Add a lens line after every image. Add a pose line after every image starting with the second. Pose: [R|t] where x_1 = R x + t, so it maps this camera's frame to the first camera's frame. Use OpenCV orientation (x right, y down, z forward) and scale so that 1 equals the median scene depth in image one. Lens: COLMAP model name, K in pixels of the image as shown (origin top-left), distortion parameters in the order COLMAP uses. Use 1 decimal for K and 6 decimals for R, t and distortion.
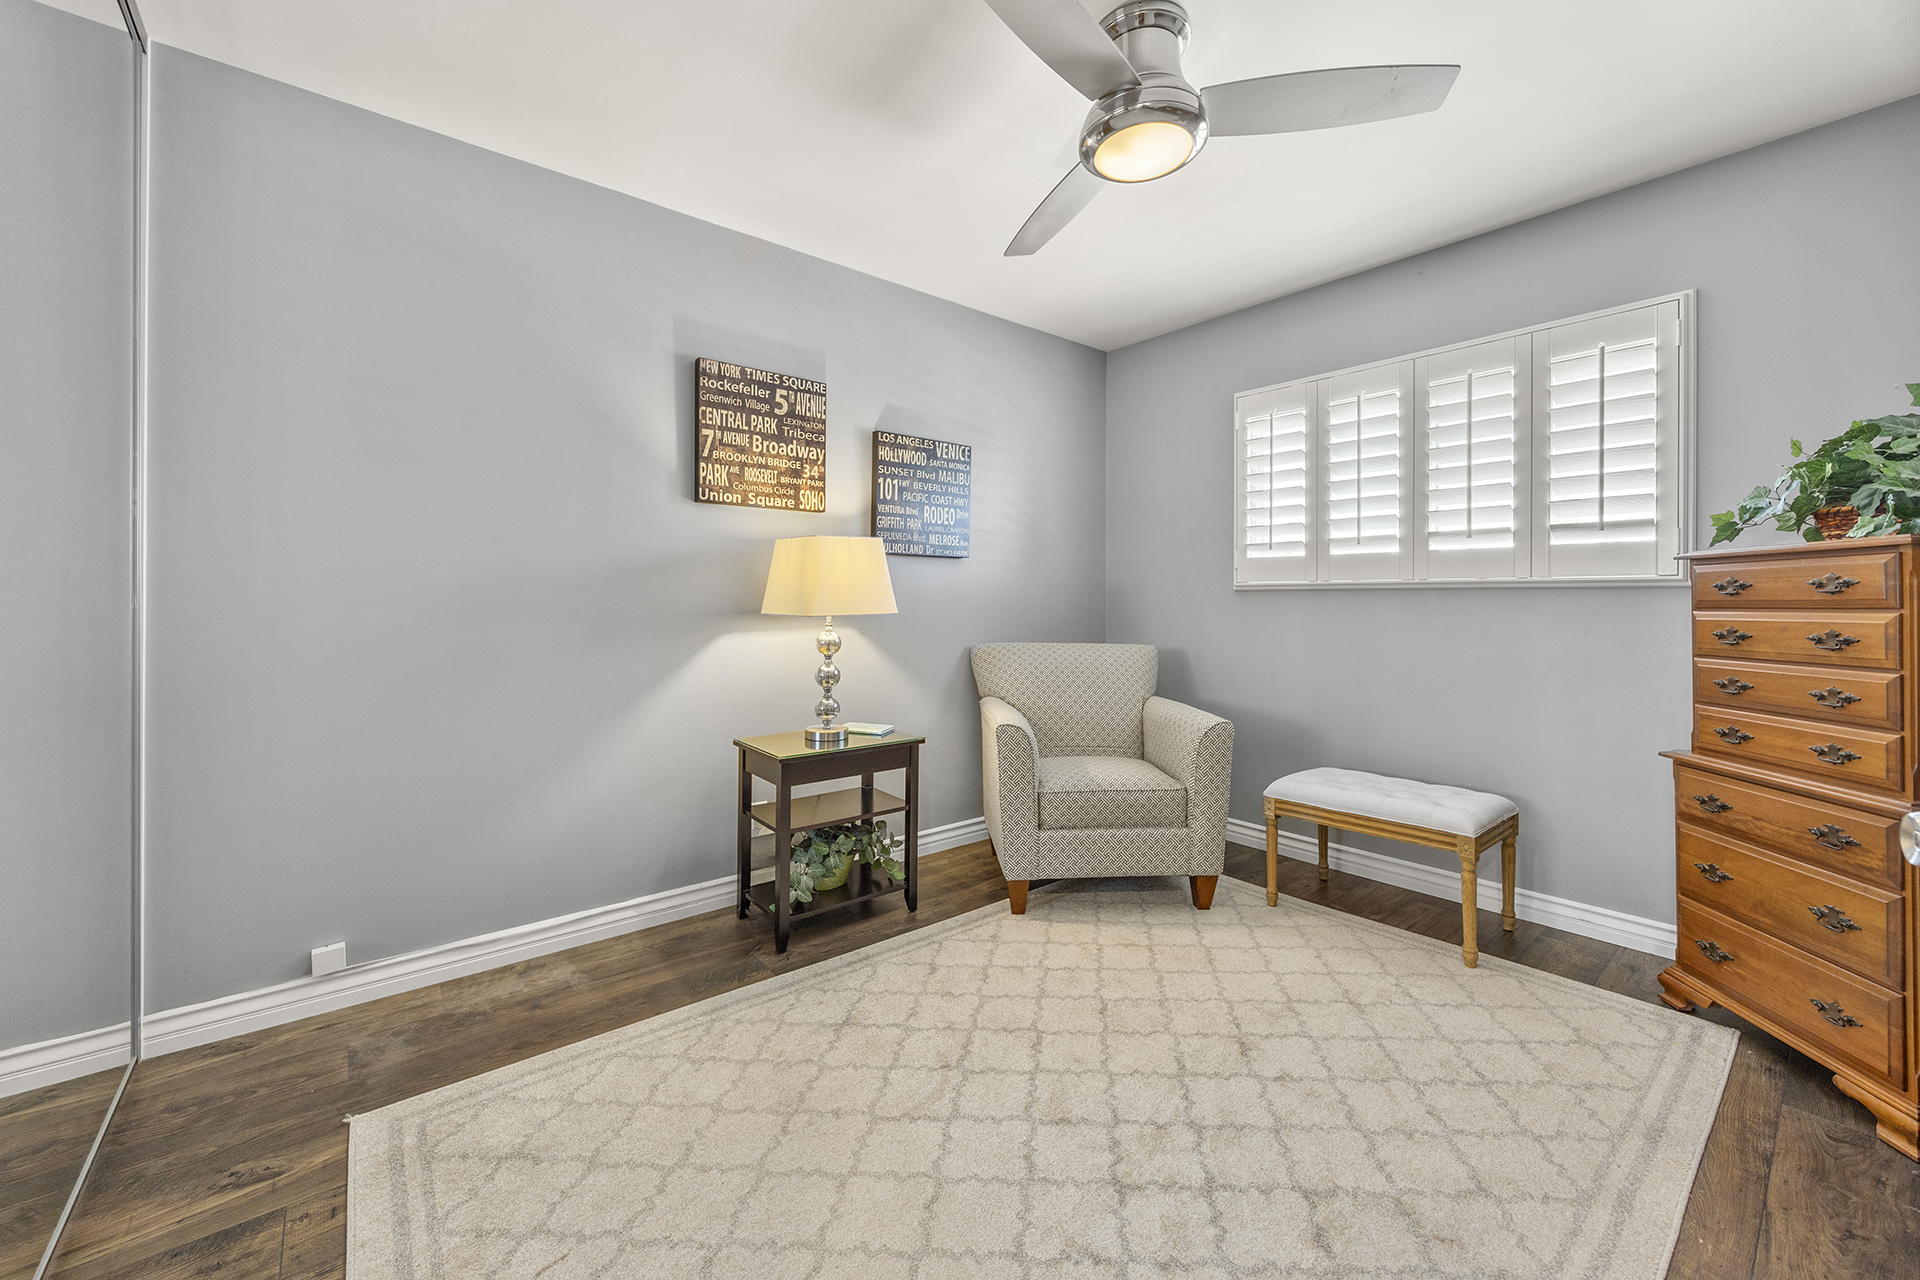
lens RADIAL K [[747.2, 0, 971.6], [0, 747.2, 580.2], [0, 0, 1]] dist [-0.002384, 0.000014]
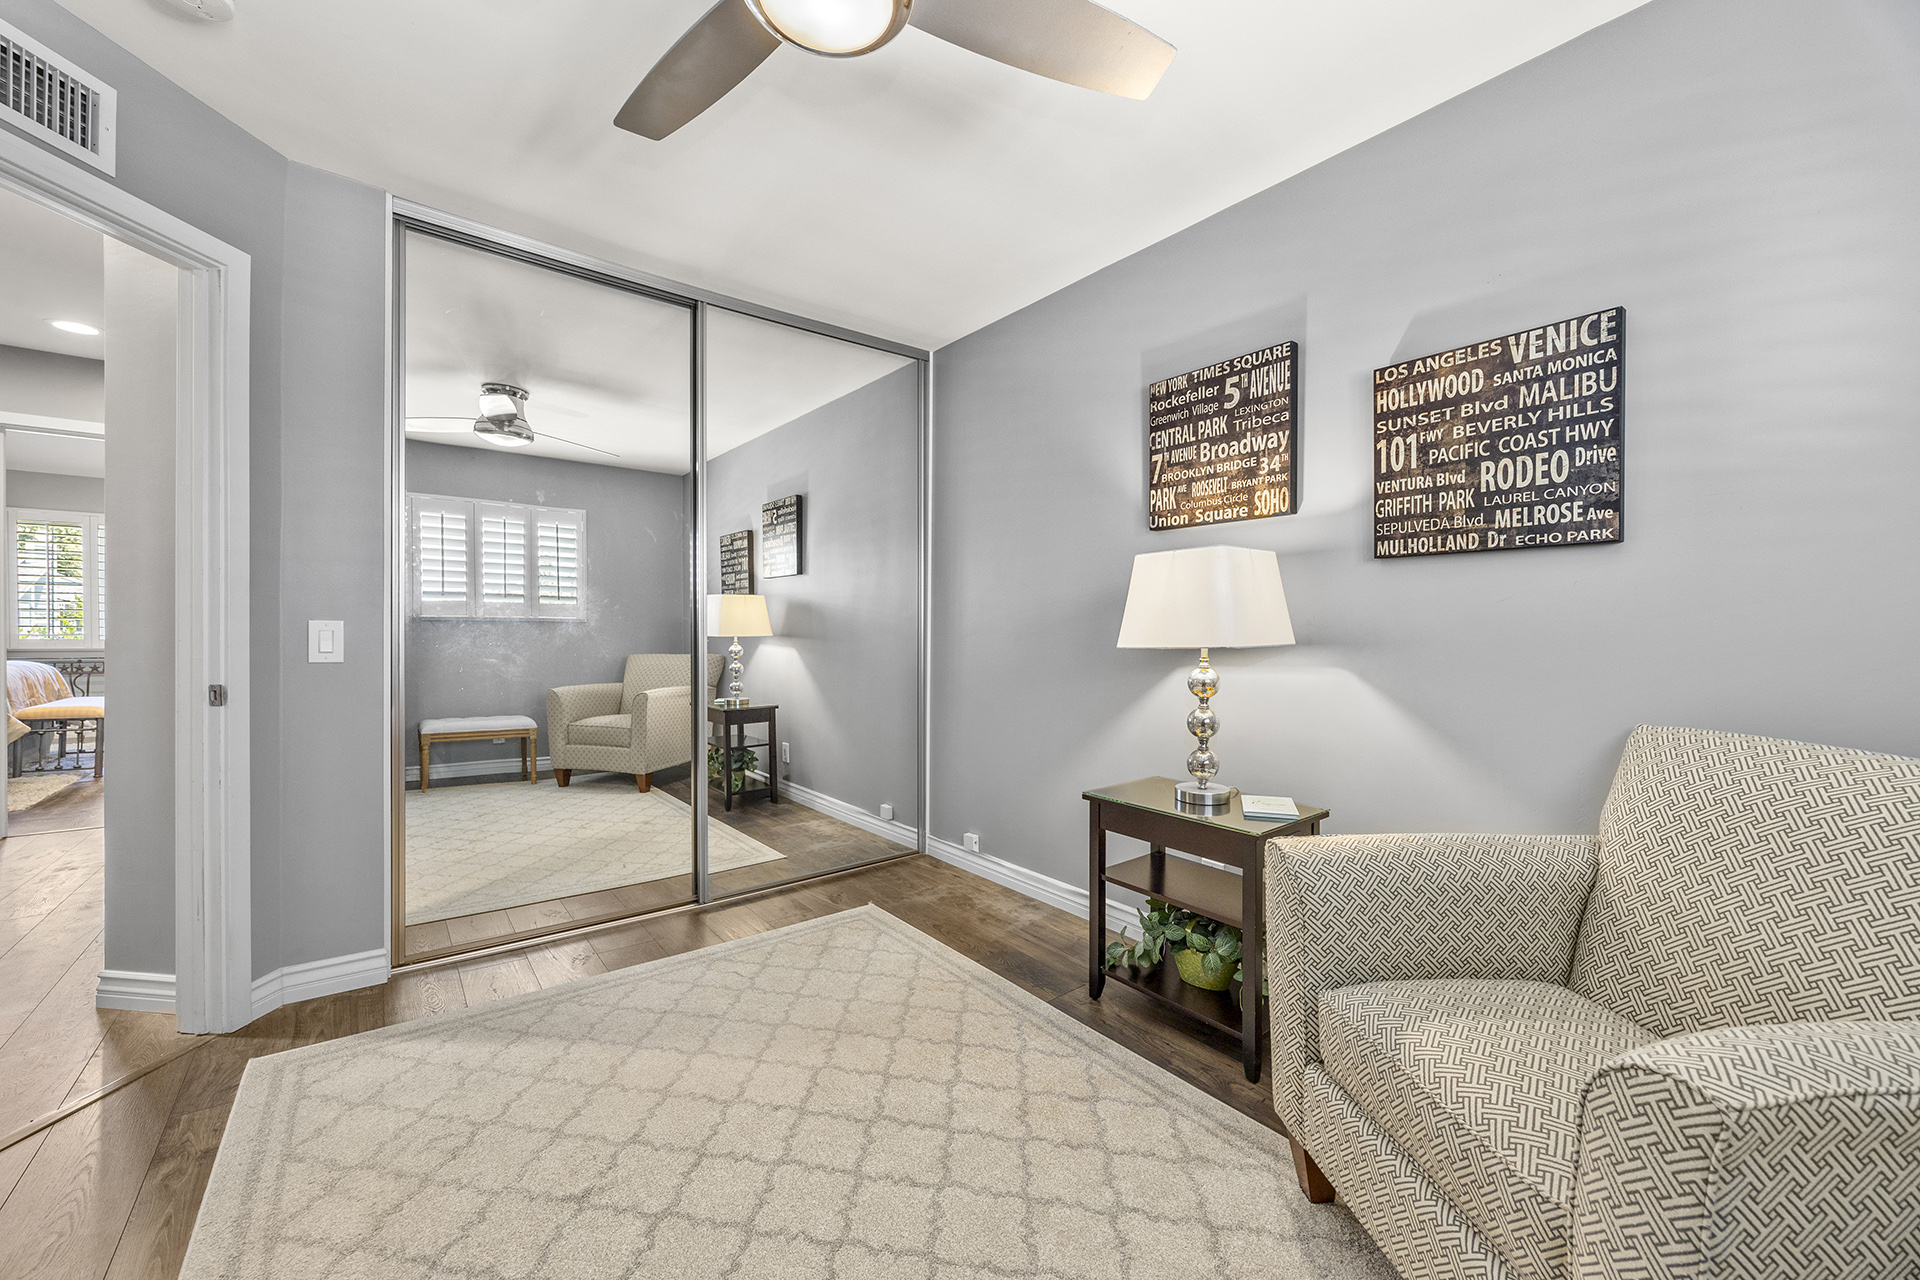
lens RADIAL K [[747.2, 0, 953.1], [0, 747.2, 625.7], [0, 0, 1]] dist [-0.002384, 0.000014]
pose [[-0.033342, -0.009164, -0.999402, 0.591067], [0.021776, 0.999714, -0.009894, 0.023056], [0.999207, -0.022093, -0.033133, 0.718578]]
